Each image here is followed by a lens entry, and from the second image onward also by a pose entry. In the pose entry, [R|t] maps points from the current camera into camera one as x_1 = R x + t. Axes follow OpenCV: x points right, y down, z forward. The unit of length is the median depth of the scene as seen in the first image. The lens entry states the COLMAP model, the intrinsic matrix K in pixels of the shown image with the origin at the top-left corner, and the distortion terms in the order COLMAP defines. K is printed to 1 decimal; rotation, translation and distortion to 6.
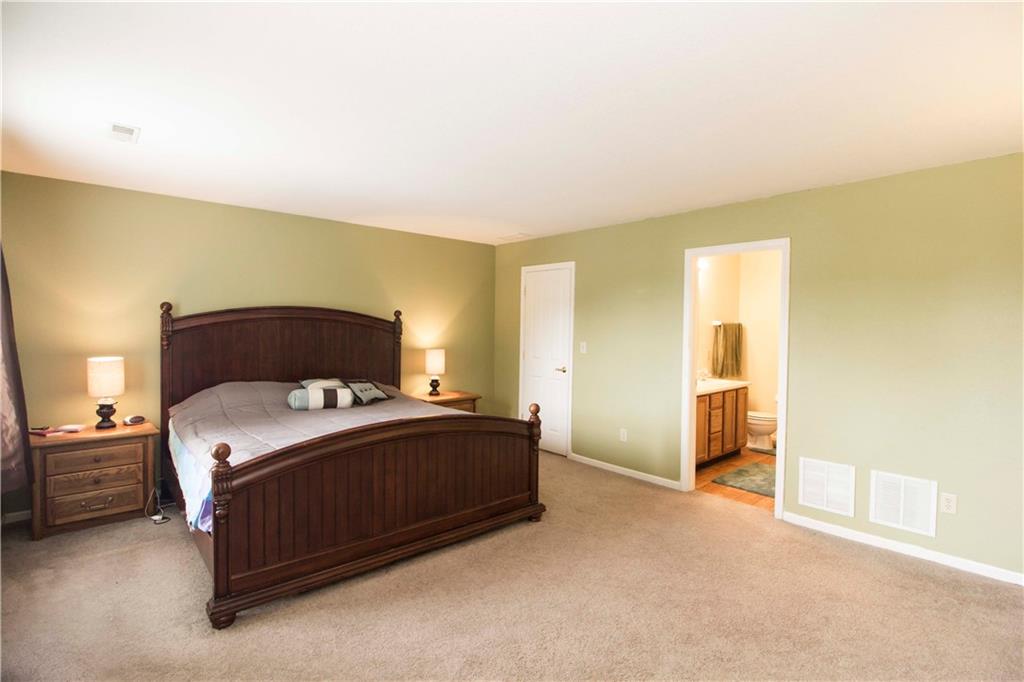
lens RADIAL K [[472.9, 0, 520.1], [0, 472.9, 339.0], [0, 0, 1]] dist [-0.011644, -0.004699]
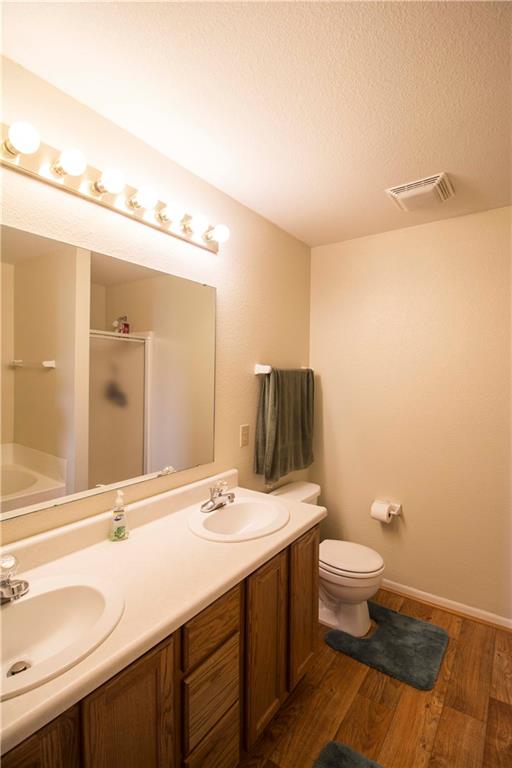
lens RADIAL K [[354.7, 0, 256.0], [0, 354.7, 381.6], [0, 0, 1]] dist [-0.011644, -0.004699]
pose [[0.973881, -0.010065, 0.226834, 0.479525], [0.011422, 0.999924, -0.004670, -0.027501], [-0.226770, 0.007139, 0.973922, 0.941112]]
